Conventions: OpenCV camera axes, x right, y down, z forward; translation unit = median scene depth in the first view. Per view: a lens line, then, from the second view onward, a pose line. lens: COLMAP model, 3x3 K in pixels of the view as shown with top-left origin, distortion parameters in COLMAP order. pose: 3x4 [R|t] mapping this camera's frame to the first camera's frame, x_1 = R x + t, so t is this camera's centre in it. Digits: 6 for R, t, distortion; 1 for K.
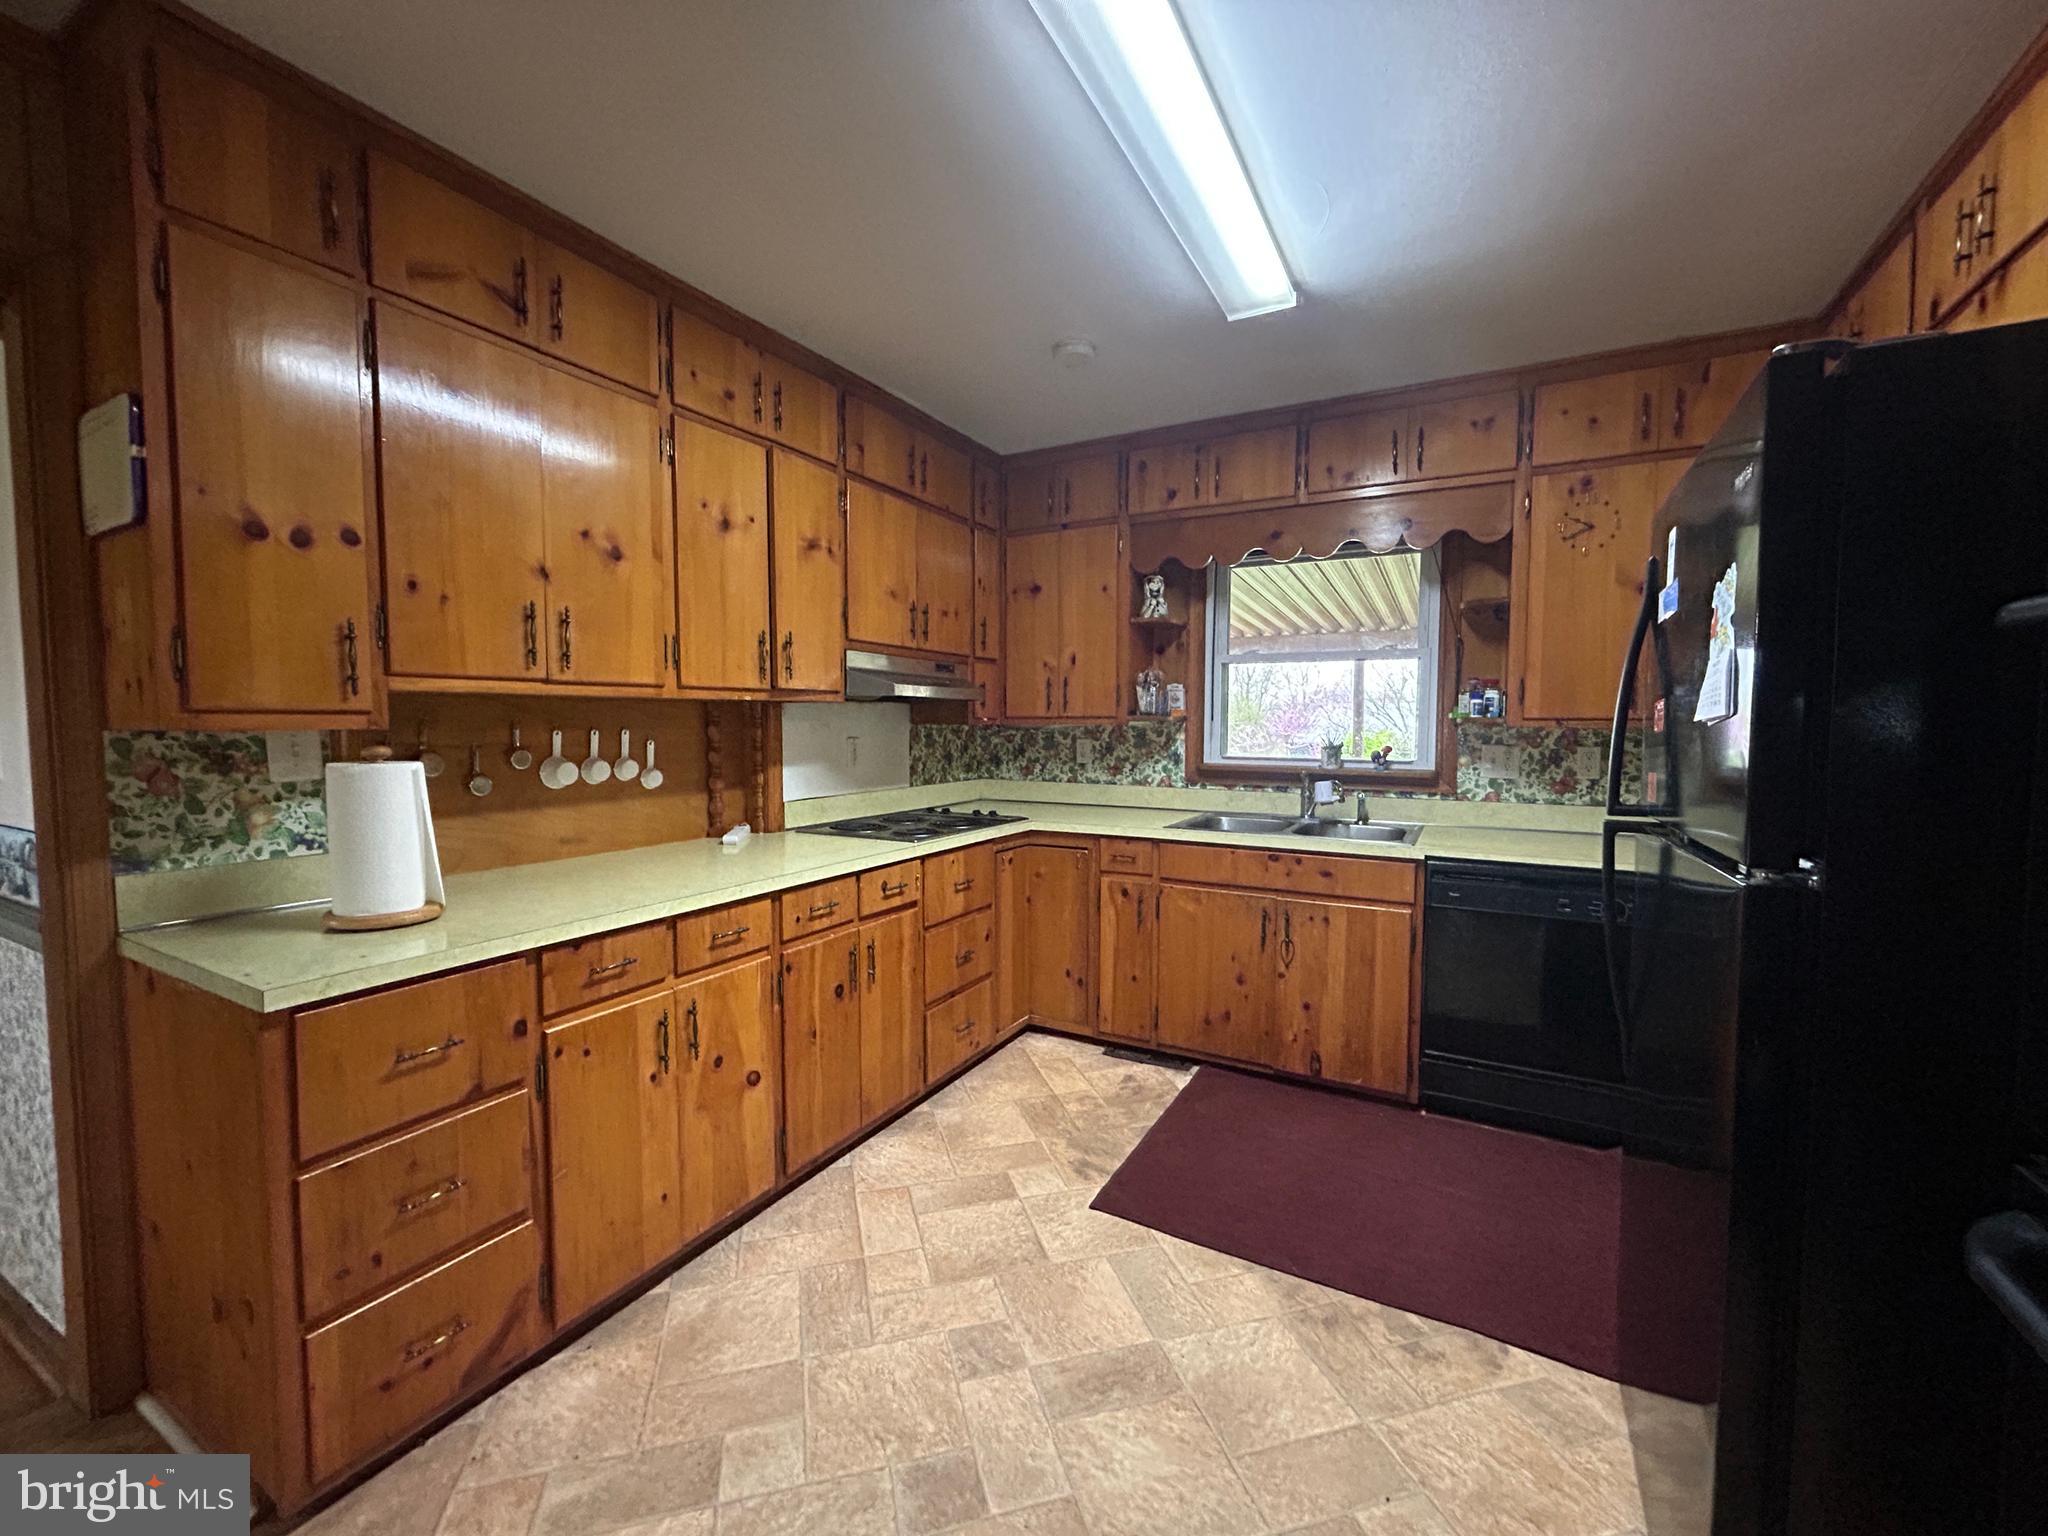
lens RADIAL K [[832.2, 0, 1020.6], [0, 832.2, 765.5], [0, 0, 1]] dist [-0.001899, 0.001445]
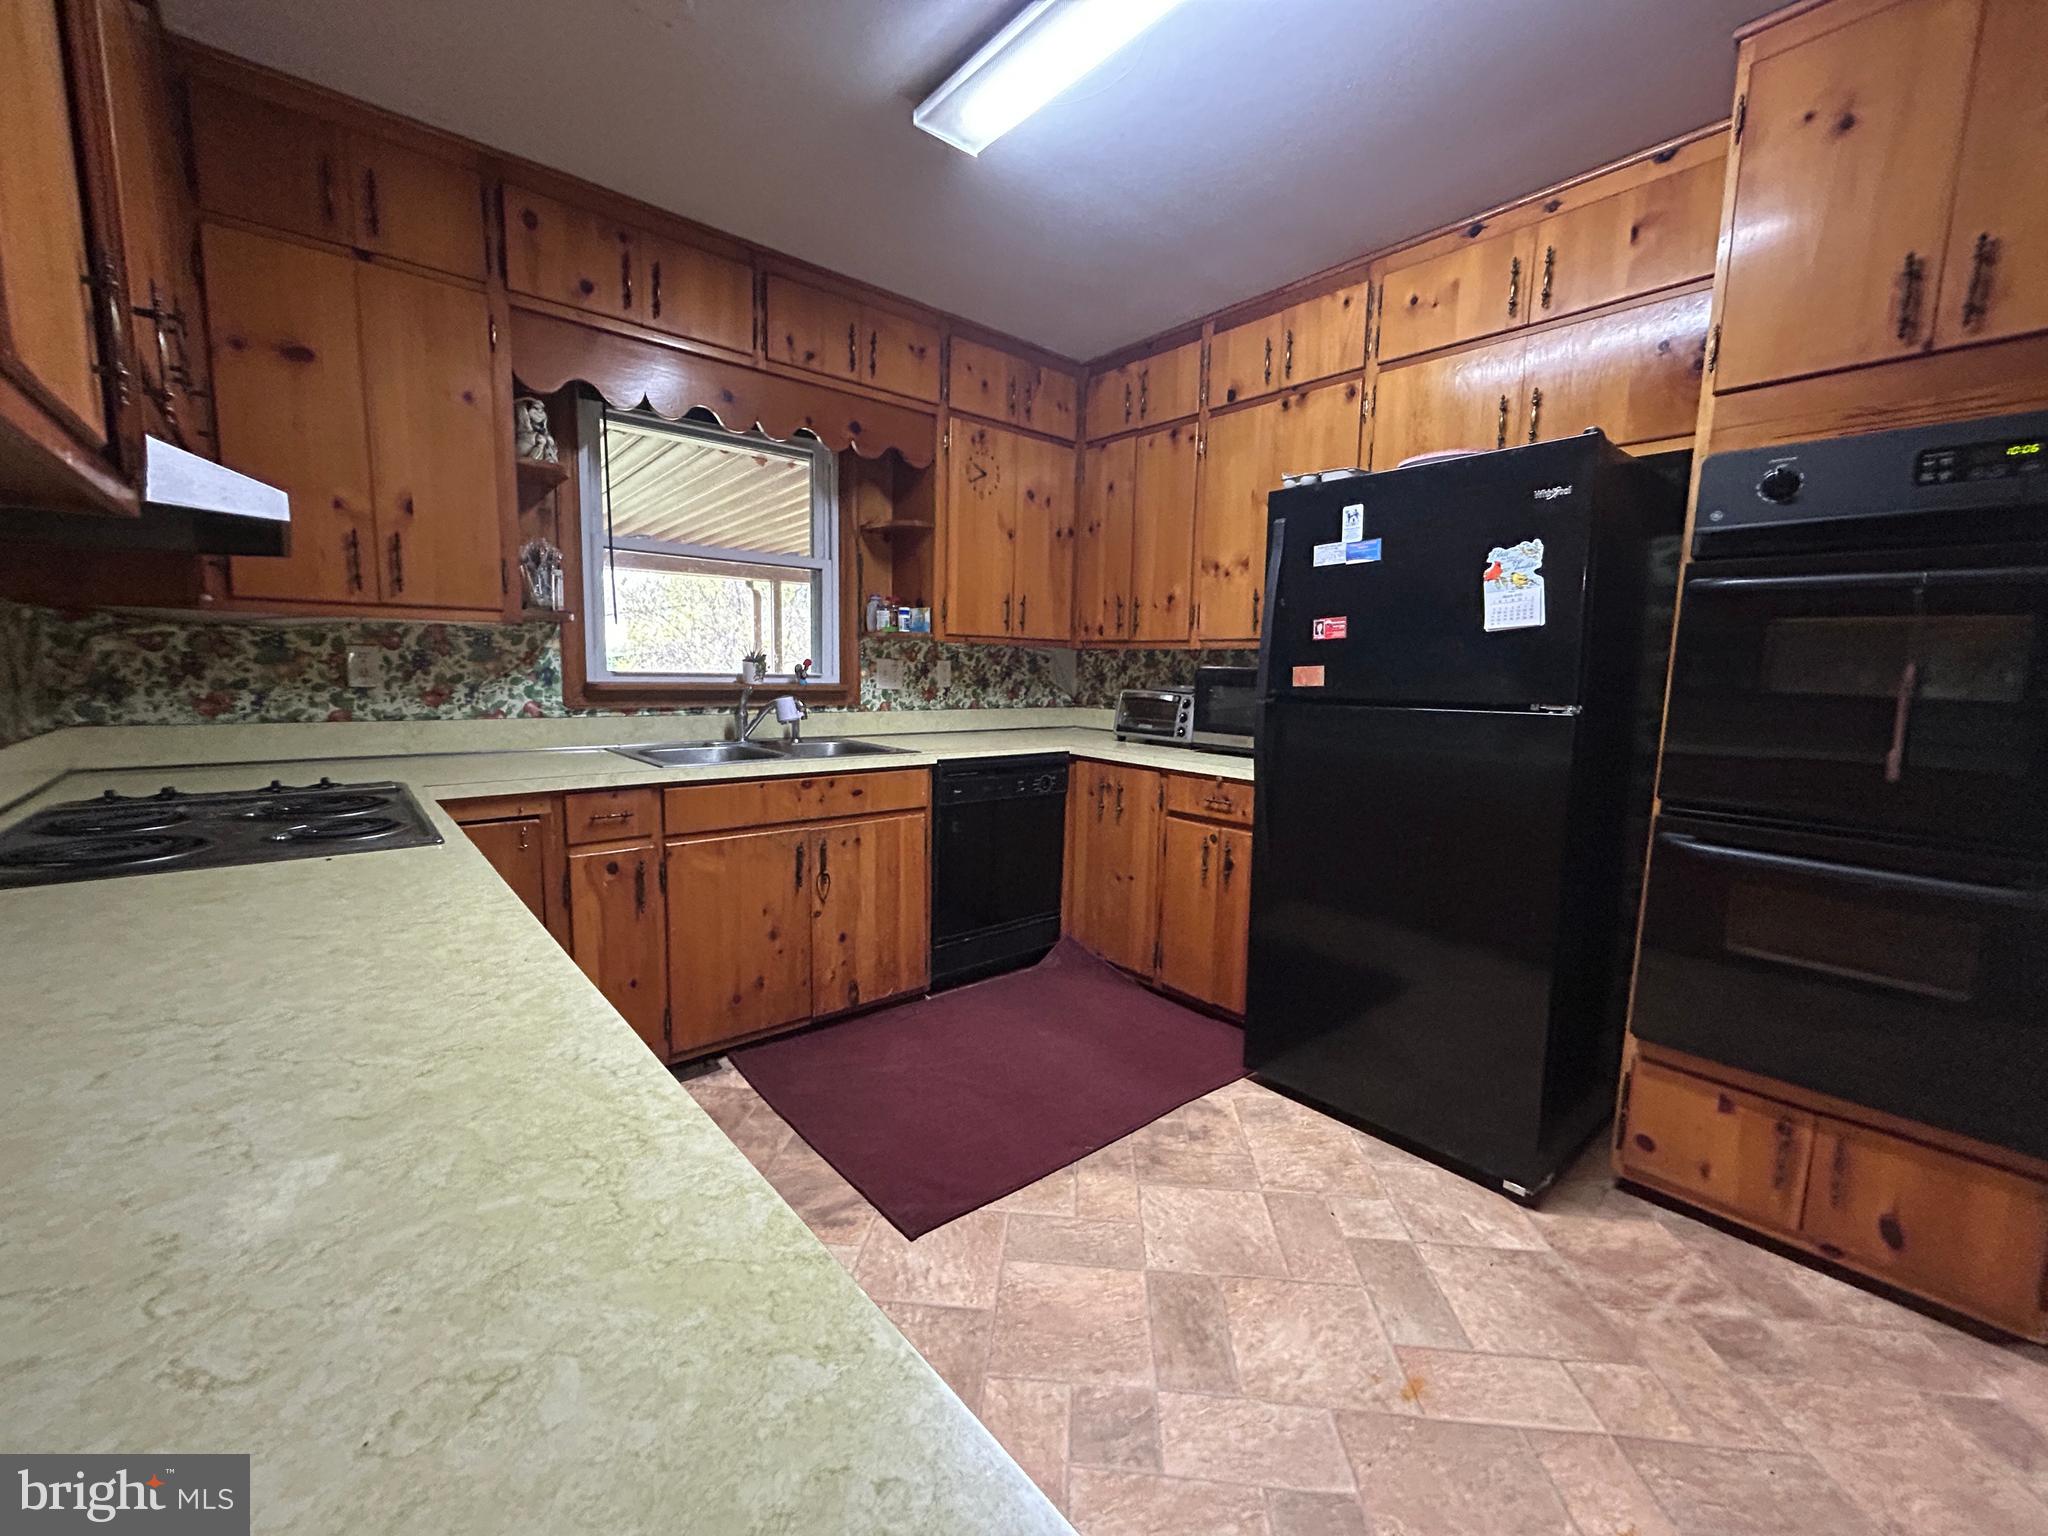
lens RADIAL K [[832.2, 0, 1021.7], [0, 832.2, 772.5], [0, 0, 1]] dist [-0.001899, 0.001445]
pose [[0.346990, -0.124817, 0.929526, -0.407617], [0.018588, 0.991825, 0.126243, -0.010945], [-0.937685, -0.026527, 0.346474, 0.454687]]
